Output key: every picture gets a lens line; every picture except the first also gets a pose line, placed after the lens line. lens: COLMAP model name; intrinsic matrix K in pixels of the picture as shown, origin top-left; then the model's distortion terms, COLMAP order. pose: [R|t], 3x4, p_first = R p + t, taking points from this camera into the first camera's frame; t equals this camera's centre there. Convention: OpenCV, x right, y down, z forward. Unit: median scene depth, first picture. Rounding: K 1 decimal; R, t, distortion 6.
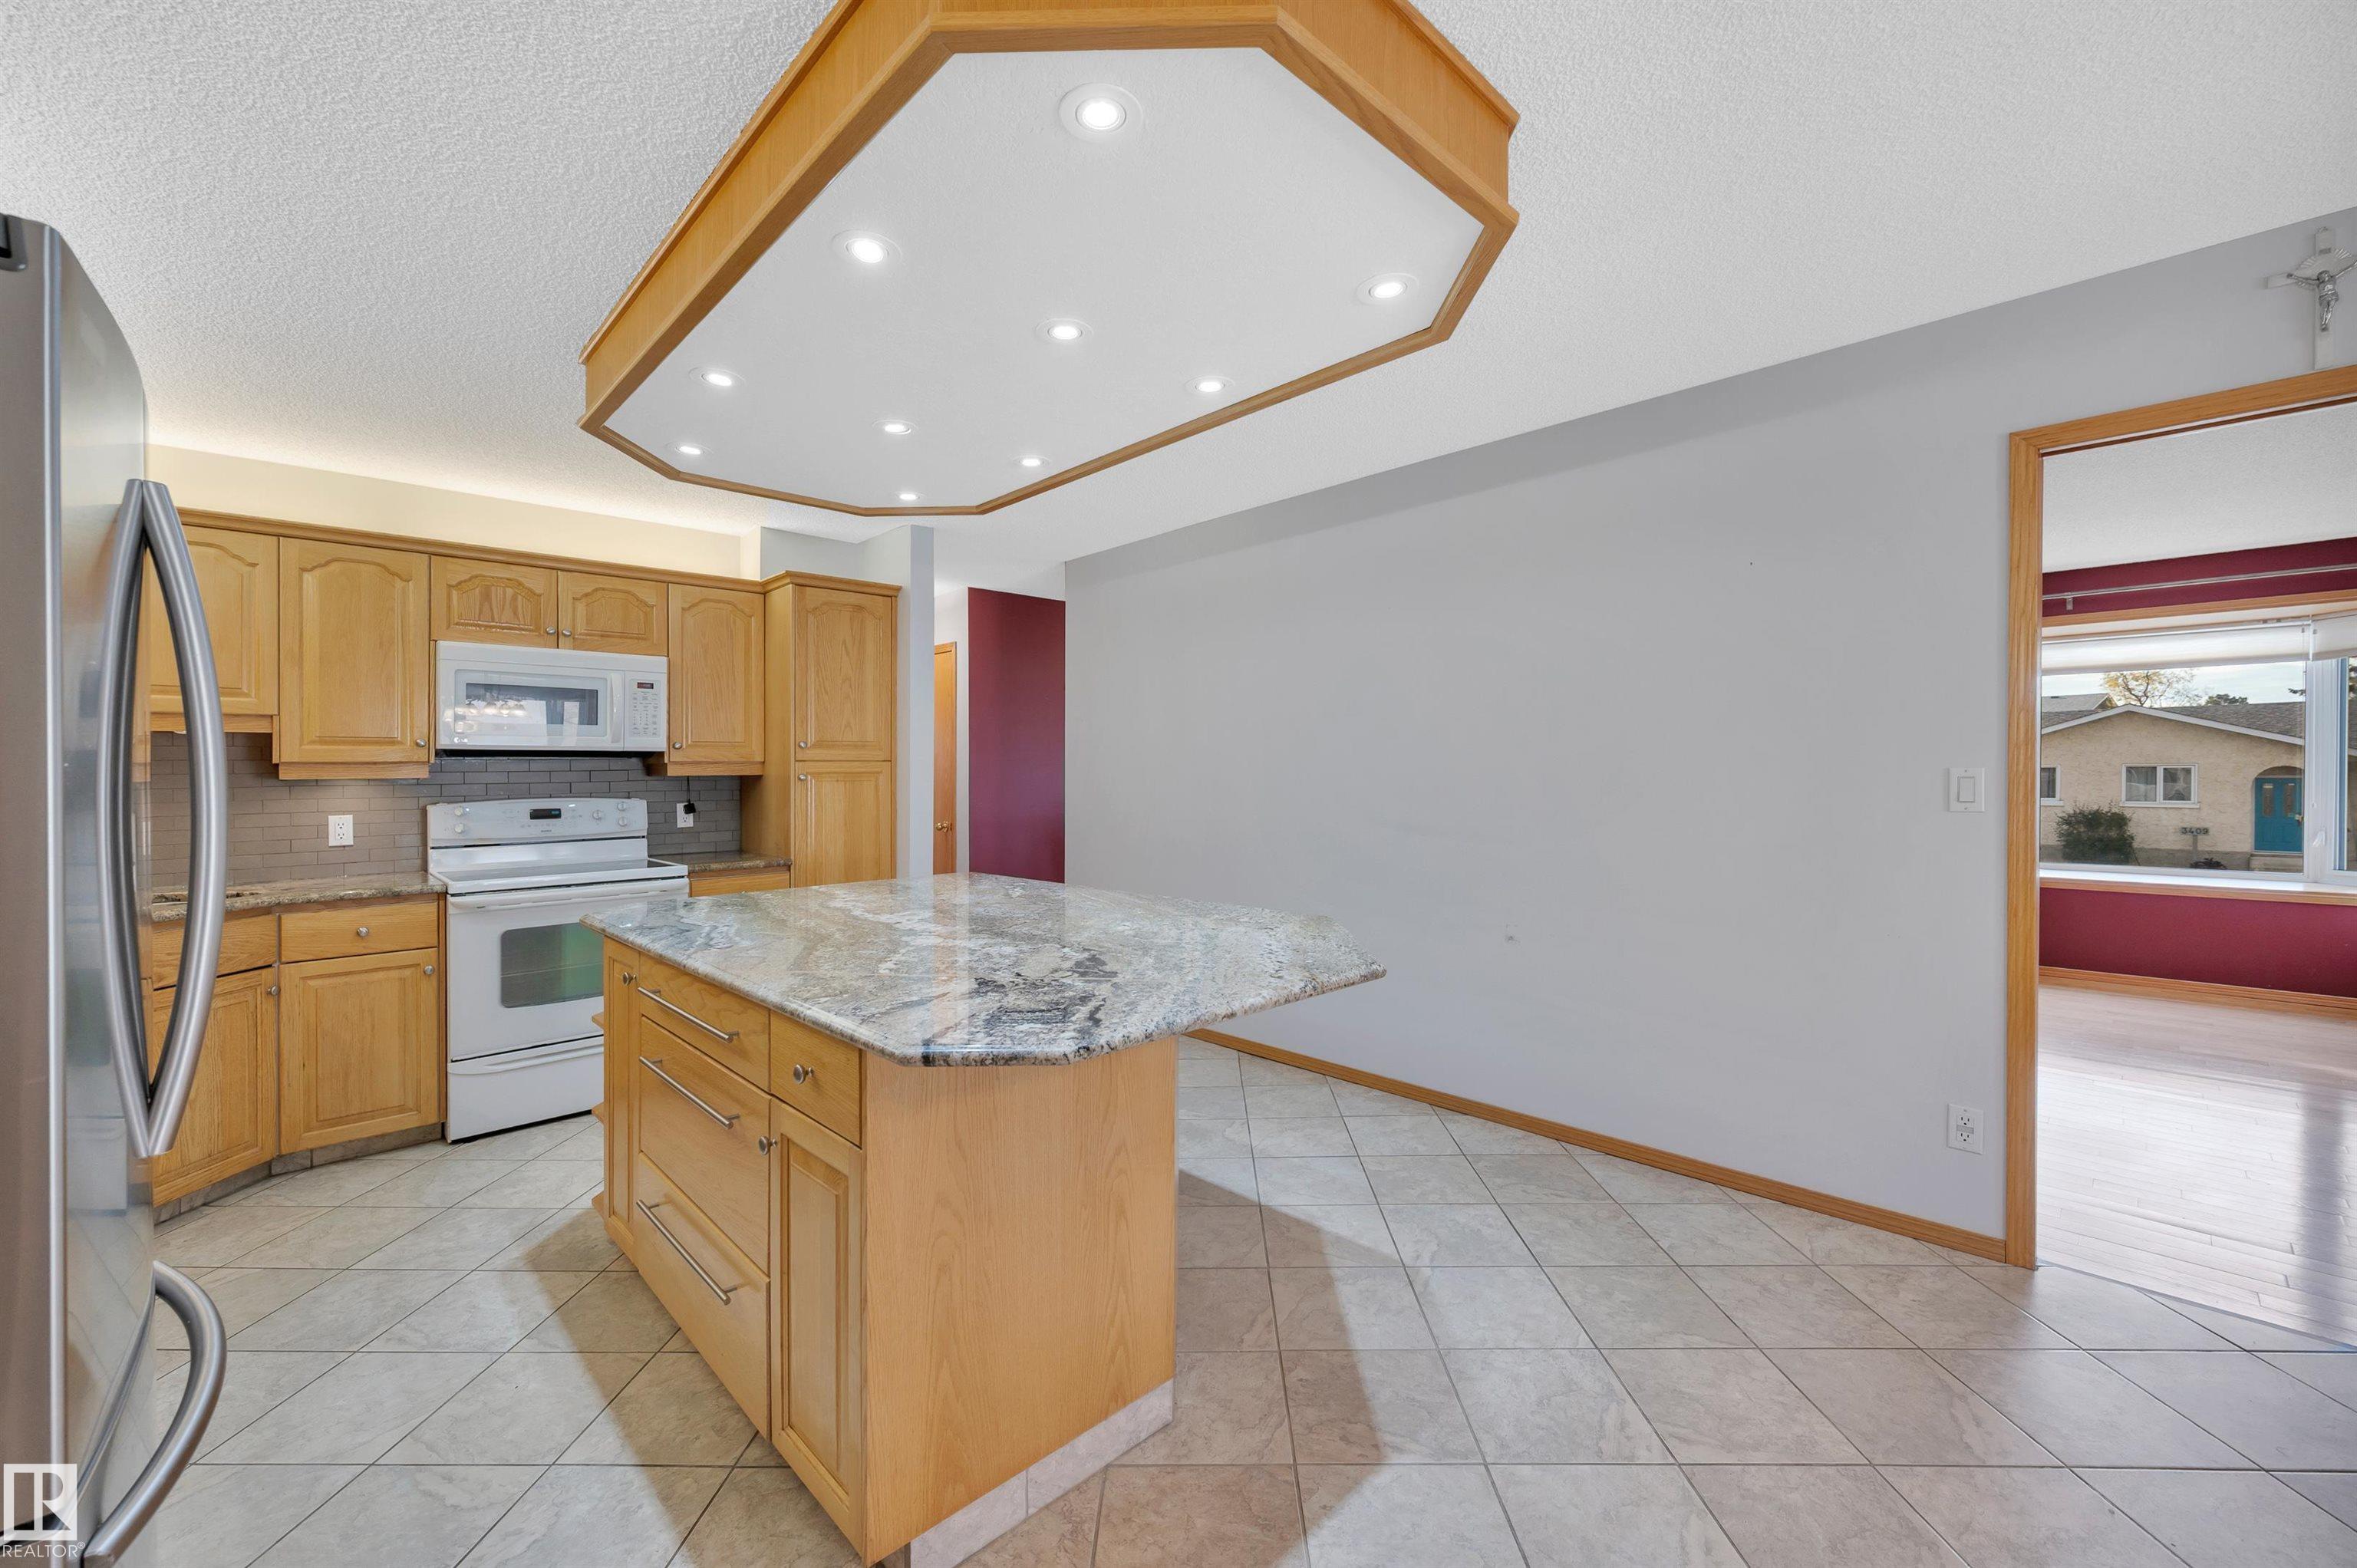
lens RADIAL K [[941.1, 0, 1184.2], [0, 941.1, 763.0], [0, 0, 1]] dist [-0.001291, -0.000447]
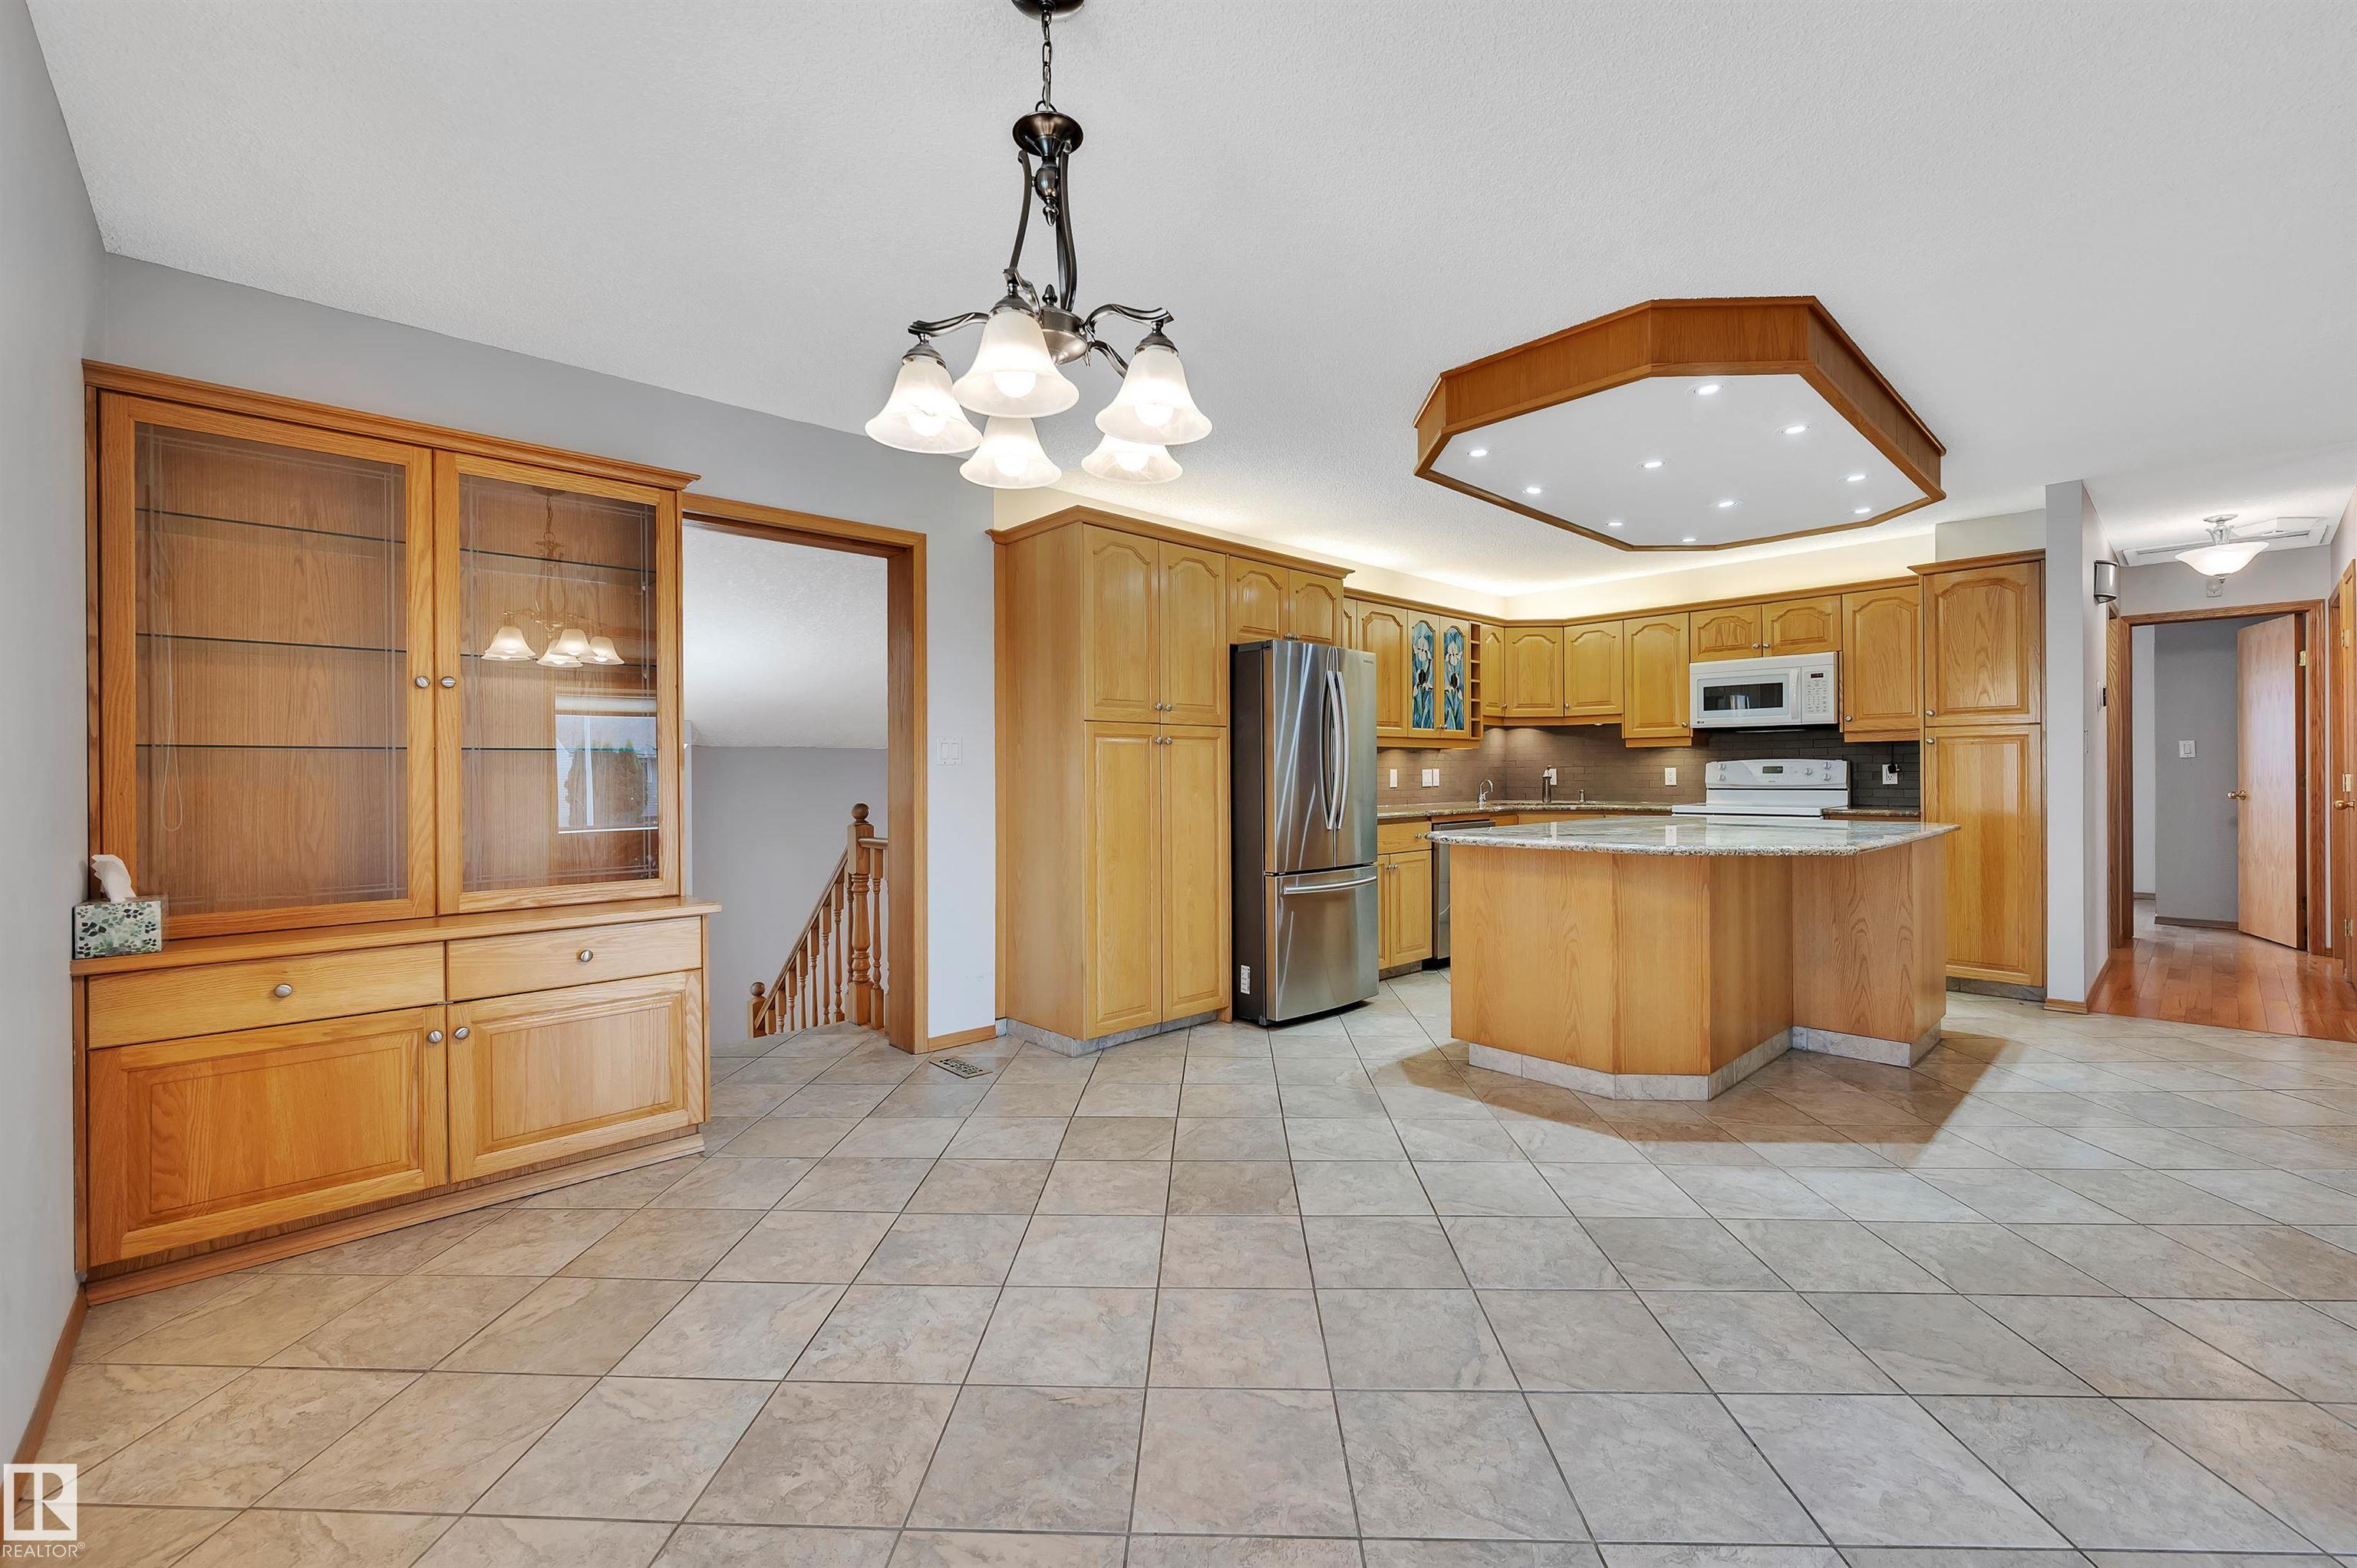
lens RADIAL K [[971.8, 0, 1174.9], [0, 971.8, 778.9], [0, 0, 1]] dist [0.002817, 0.000145]
pose [[-0.026348, 0.018552, -0.999481, 0.974157], [0.017879, 0.999677, 0.018085, 0.027761], [0.999493, -0.017394, -0.026672, 0.125849]]
